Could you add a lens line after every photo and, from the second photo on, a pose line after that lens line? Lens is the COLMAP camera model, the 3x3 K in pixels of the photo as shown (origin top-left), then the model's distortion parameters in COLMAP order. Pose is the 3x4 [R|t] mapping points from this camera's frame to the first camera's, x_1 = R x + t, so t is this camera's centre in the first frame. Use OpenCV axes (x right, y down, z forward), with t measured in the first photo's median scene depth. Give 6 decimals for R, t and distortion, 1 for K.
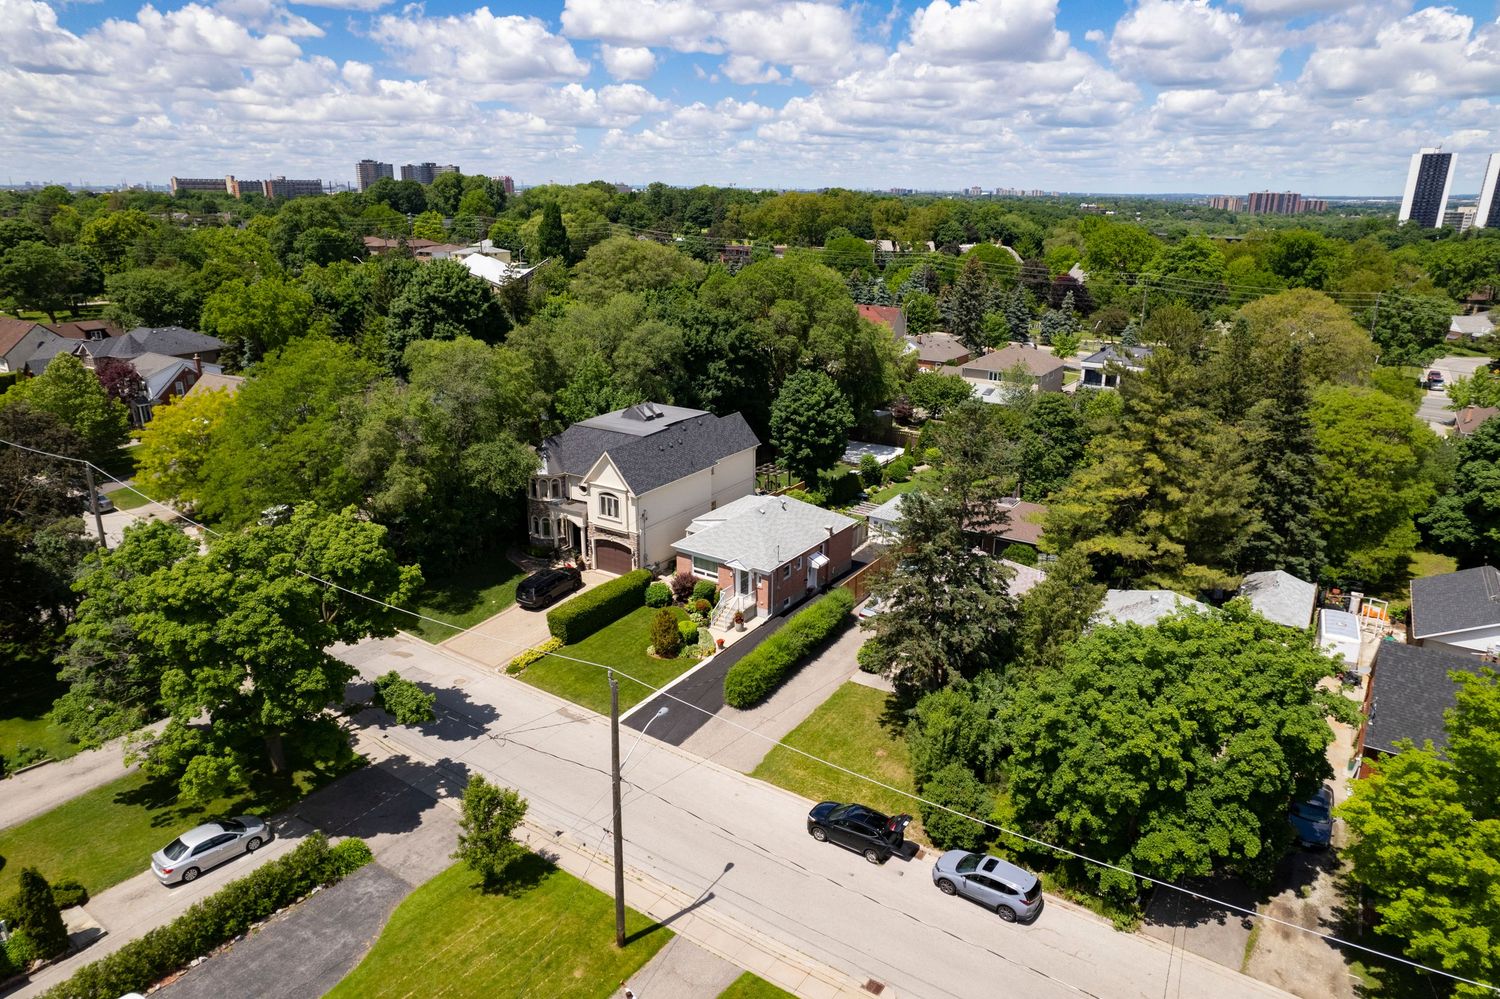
lens RADIAL K [[937.2, 0, 750.0], [0, 937.2, 499.5], [0, 0, 1]] dist [-0.020273, 0.000073]
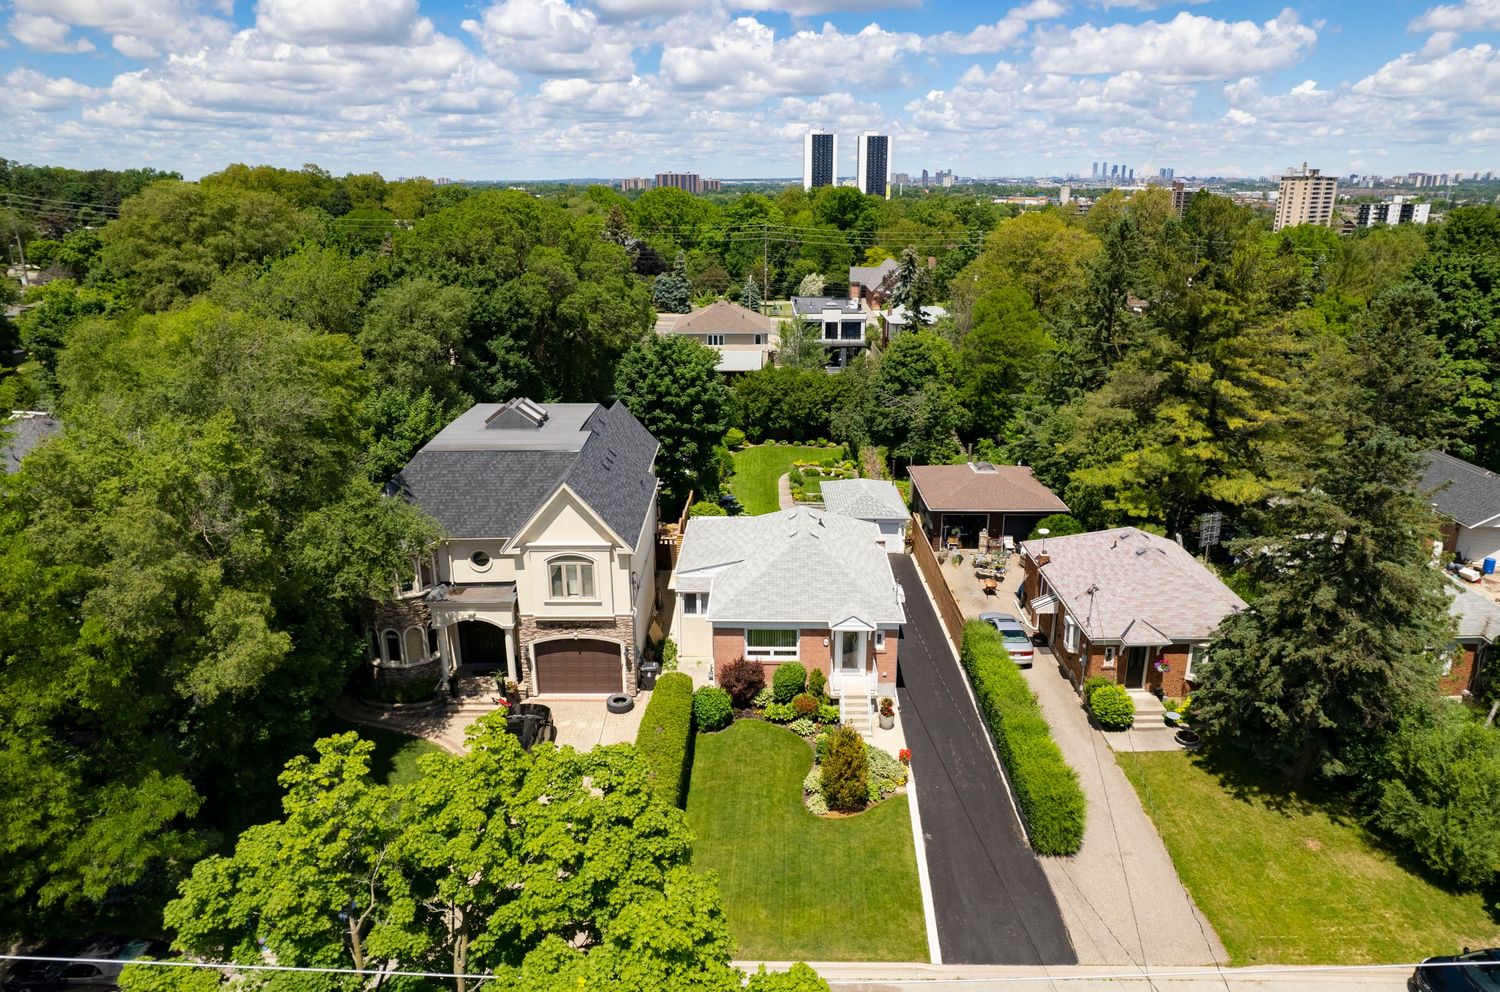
lens RADIAL K [[991.7, 0, 747.4], [0, 991.7, 476.3], [0, 0, 1]] dist [-0.084885, 0.070237]
pose [[0.835699, -0.162784, 0.524509, -0.353259], [0.175864, 0.984092, 0.025214, -0.048872], [-0.520269, 0.071171, 0.851032, 0.422298]]
